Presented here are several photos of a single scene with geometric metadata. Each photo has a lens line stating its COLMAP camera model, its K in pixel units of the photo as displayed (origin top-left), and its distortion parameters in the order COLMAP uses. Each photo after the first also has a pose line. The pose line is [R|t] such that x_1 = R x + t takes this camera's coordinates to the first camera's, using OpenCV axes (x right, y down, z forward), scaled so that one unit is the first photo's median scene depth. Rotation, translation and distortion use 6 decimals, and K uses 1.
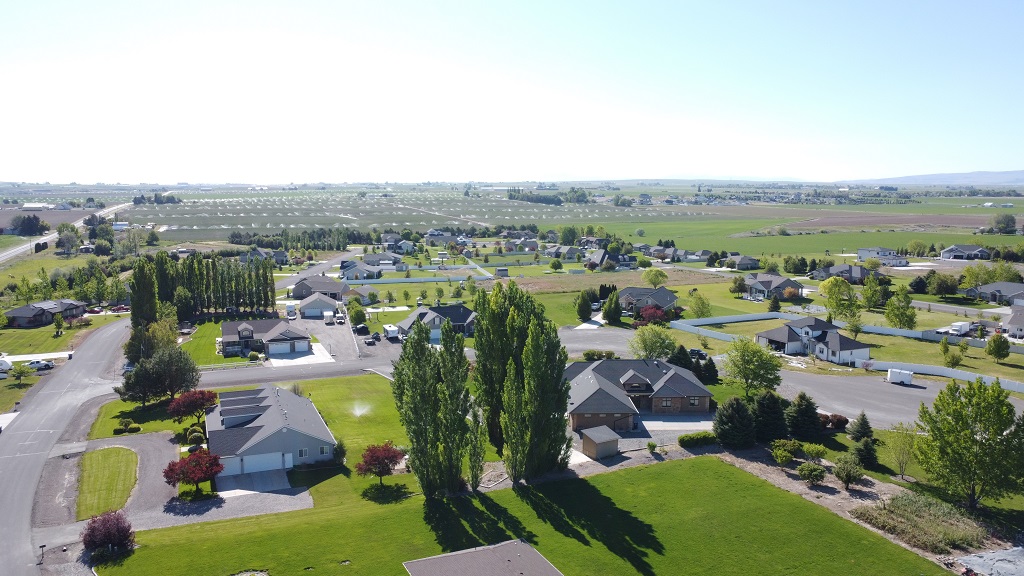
lens RADIAL K [[760.7, 0, 506.8], [0, 760.7, 286.7], [0, 0, 1]] dist [-0.137766, 0.214074]
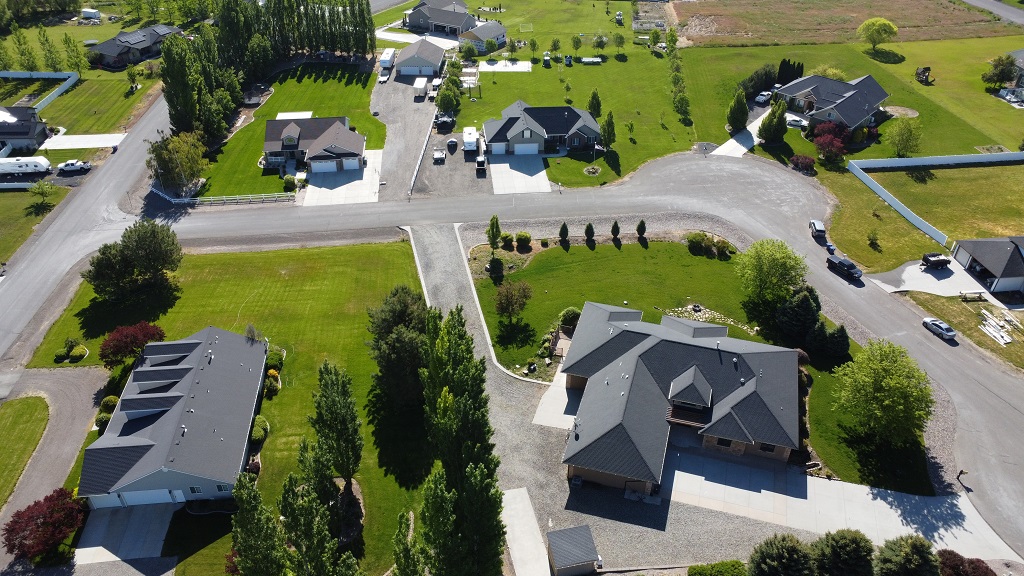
lens RADIAL K [[757.7, 0, 506.6], [0, 757.7, 297.2], [0, 0, 1]] dist [-0.128871, 0.197817]
pose [[0.956103, 0.172951, -0.236549, 0.141173], [-0.038944, 0.875083, 0.482403, -0.253063], [0.290433, -0.452015, 0.843405, 0.372919]]
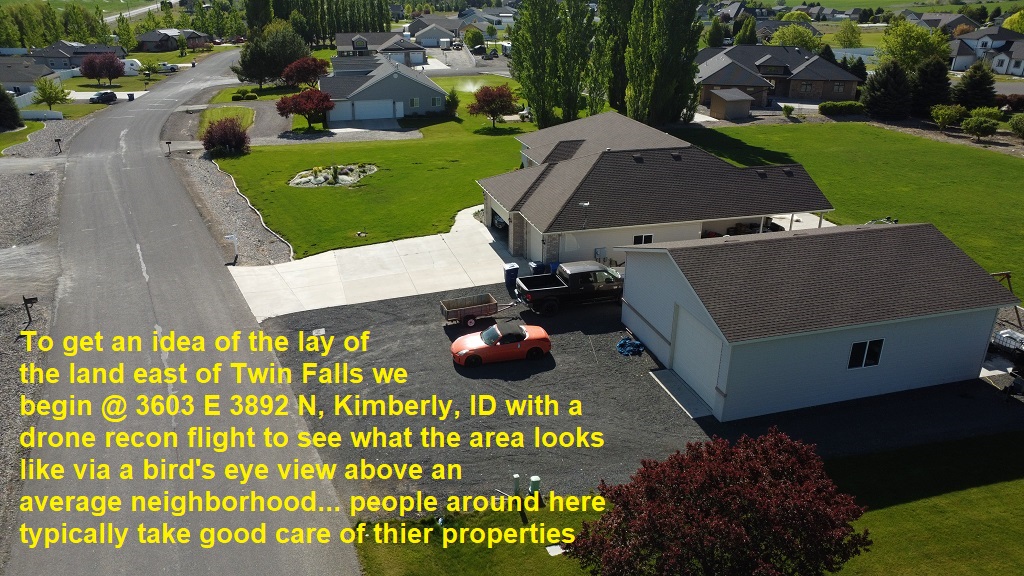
lens RADIAL K [[754.6, 0, 507.2], [0, 754.6, 304.7], [0, 0, 1]] dist [-0.130979, 0.189582]
pose [[0.987835, 0.062320, -0.142470, -0.000499], [-0.019253, 0.958149, 0.285621, 0.140078], [0.154307, -0.279404, 0.947693, 0.025734]]
